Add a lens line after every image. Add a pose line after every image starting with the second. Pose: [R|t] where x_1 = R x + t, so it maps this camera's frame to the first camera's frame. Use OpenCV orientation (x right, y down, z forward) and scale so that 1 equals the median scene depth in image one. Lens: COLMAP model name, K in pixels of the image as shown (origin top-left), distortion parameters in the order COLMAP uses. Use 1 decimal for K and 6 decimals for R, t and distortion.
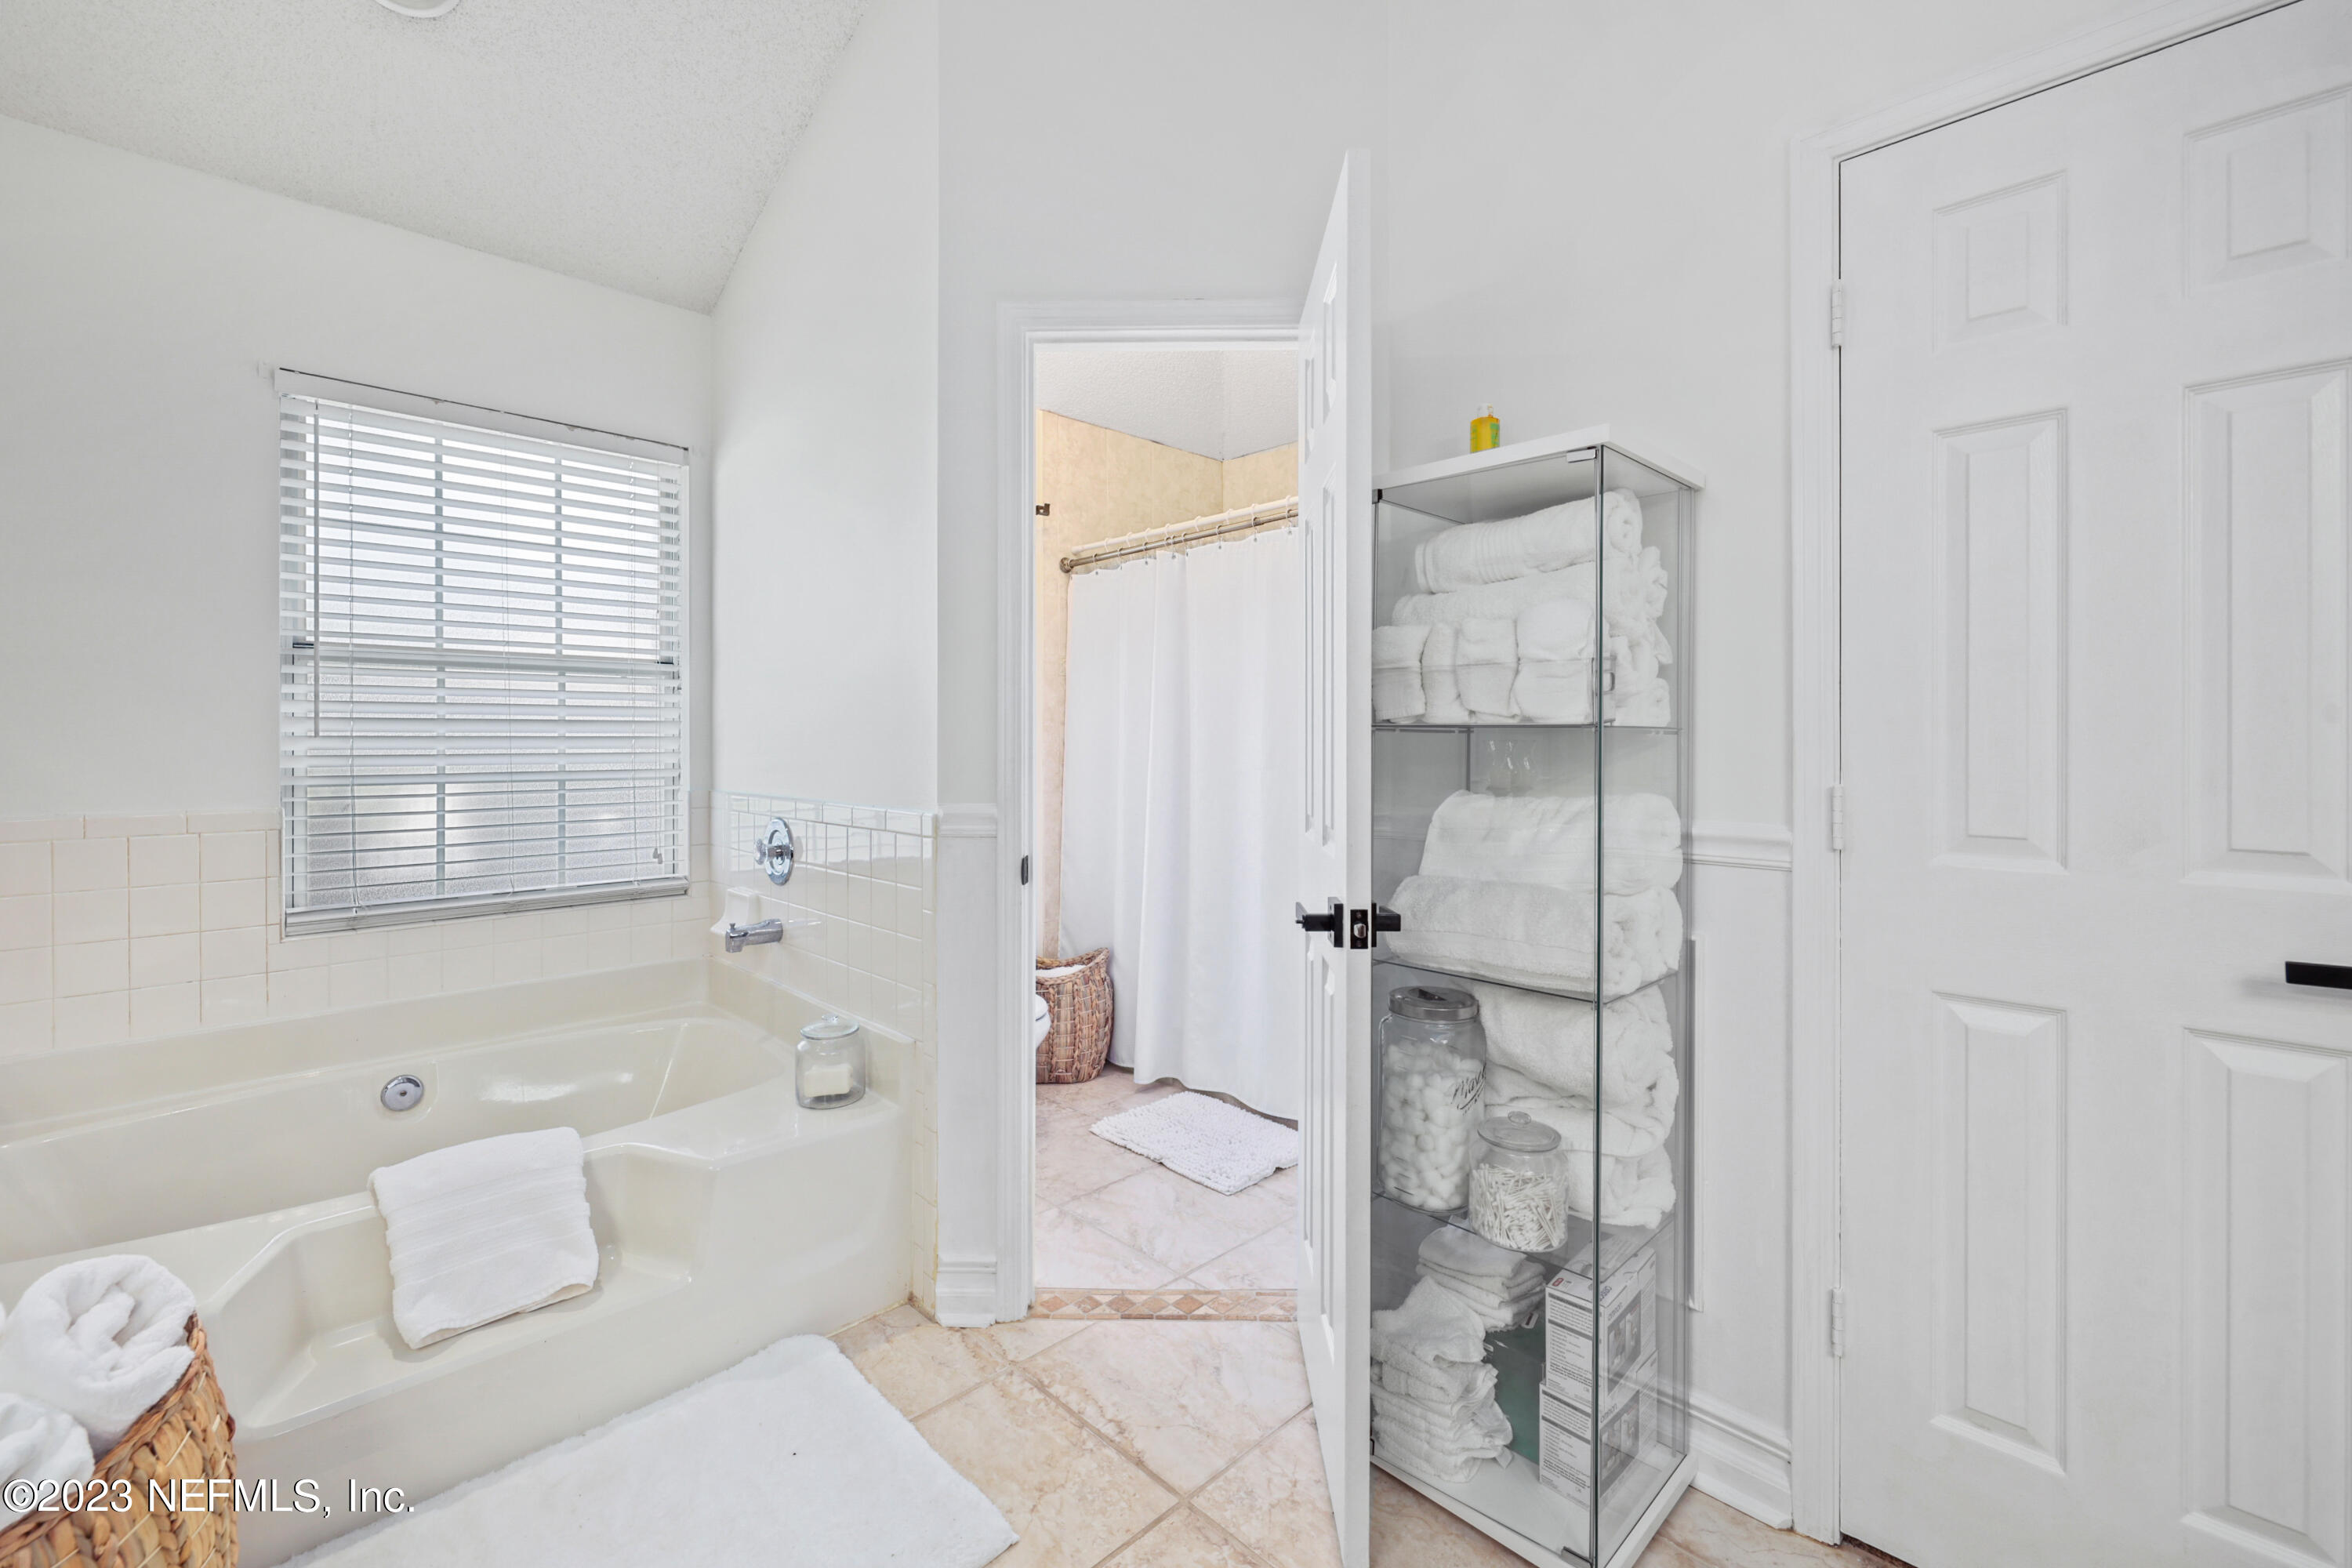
lens RADIAL K [[988.3, 0, 1177.2], [0, 988.3, 743.1], [0, 0, 1]] dist [-0.001921, -0.000319]
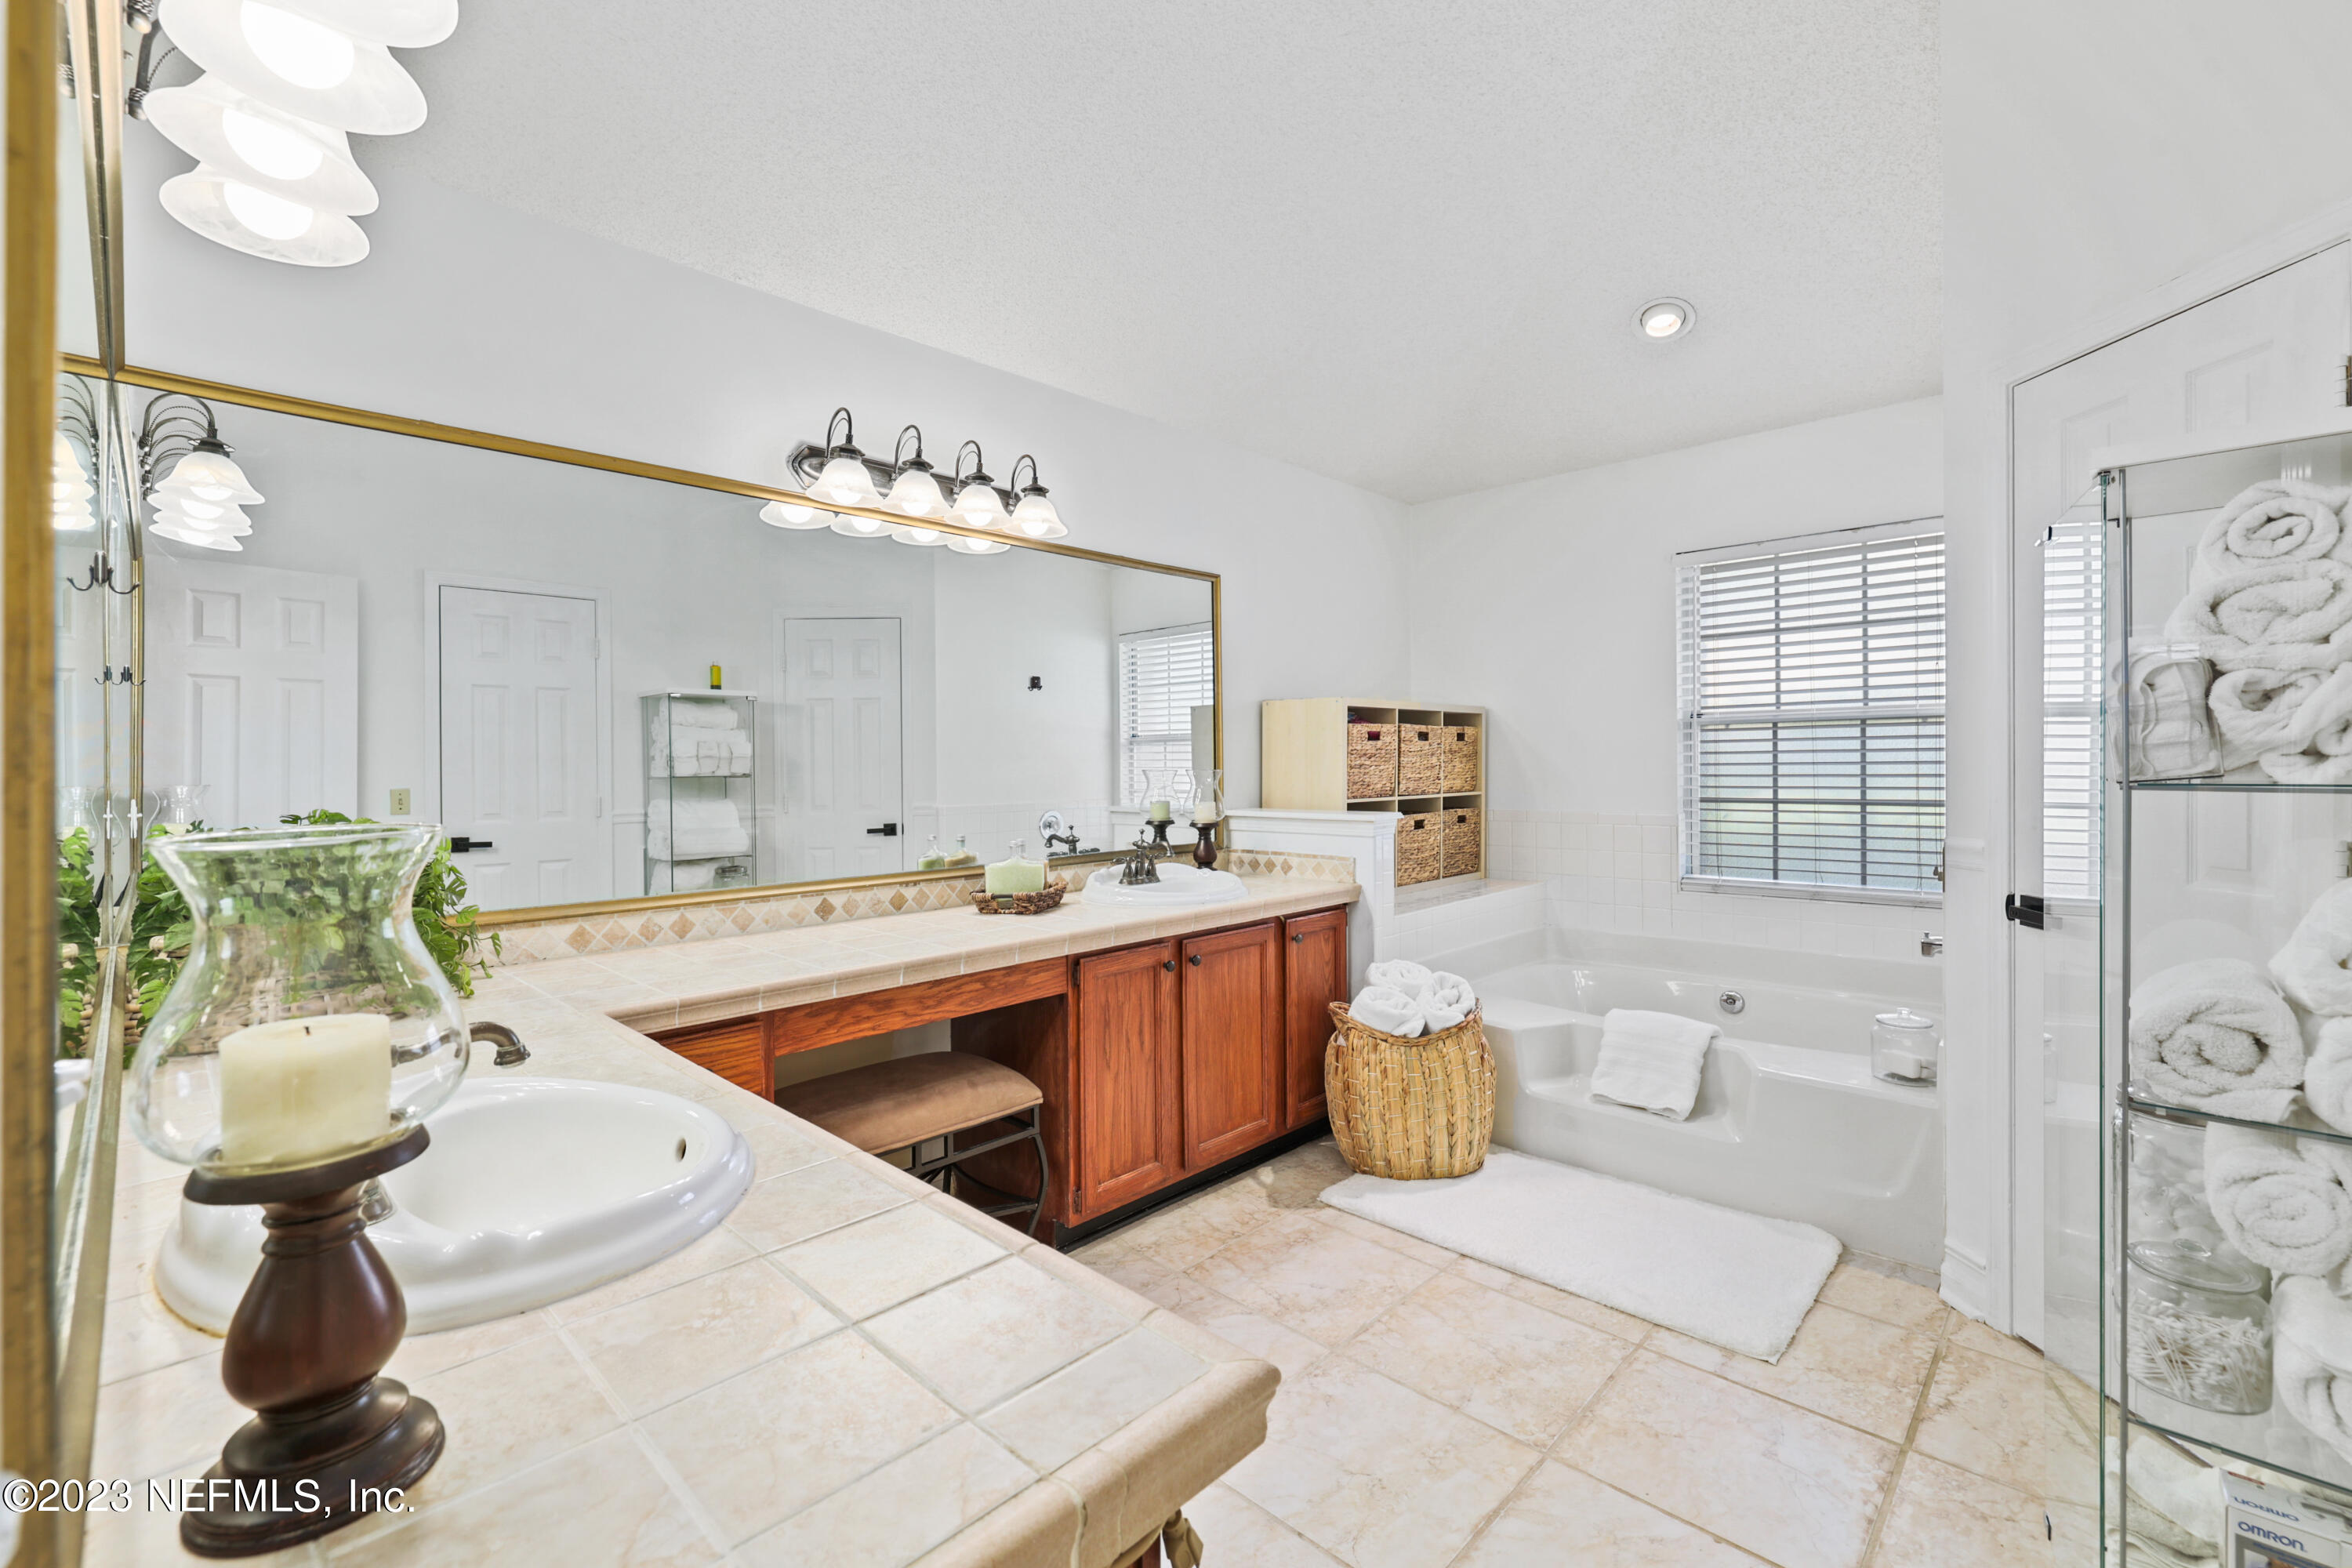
lens RADIAL K [[988.3, 0, 1193.9], [0, 988.3, 777.6], [0, 0, 1]] dist [-0.001921, -0.000319]
pose [[0.054745, 0.011365, -0.998436, 0.833475], [0.005607, 0.999916, 0.011689, -0.023741], [0.998485, -0.006238, 0.054676, 0.086038]]
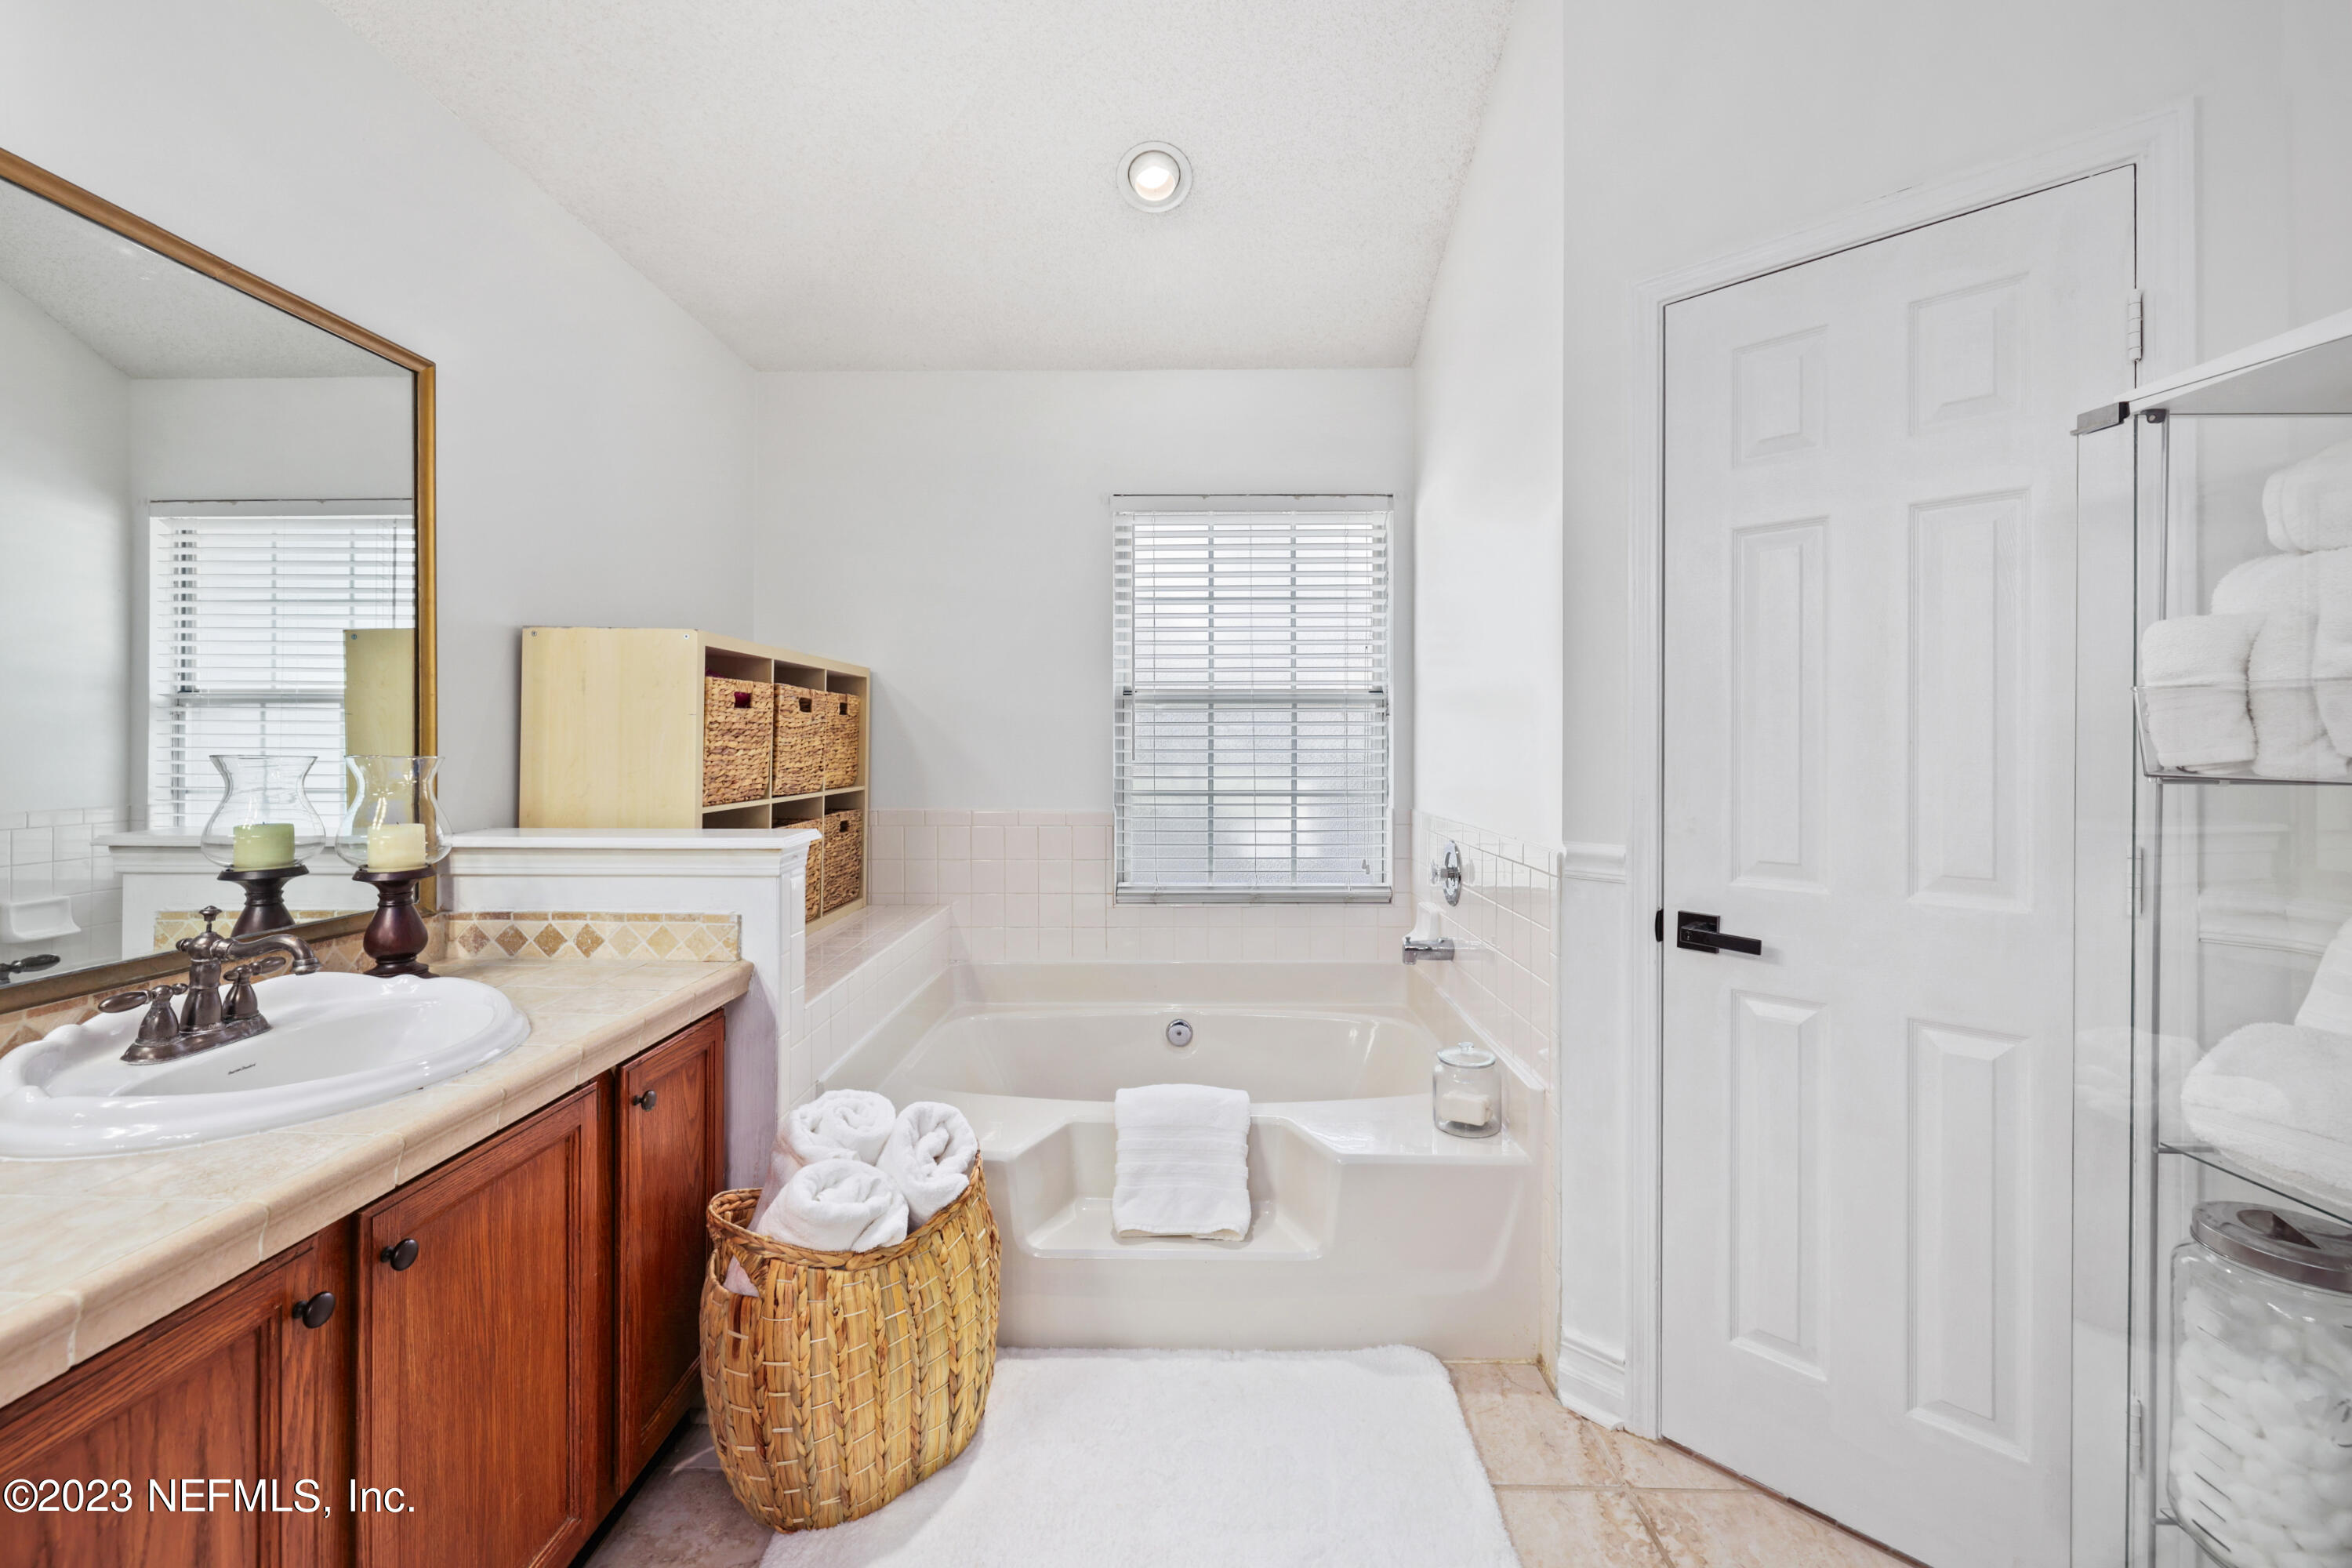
lens RADIAL K [[988.3, 0, 1169.2], [0, 988.3, 747.8], [0, 0, 1]] dist [-0.001921, -0.000319]
pose [[0.701184, 0.002279, -0.712977, 0.161453], [-0.003034, 0.999995, 0.000212, -0.026151], [0.712974, 0.002015, 0.701187, 0.084146]]
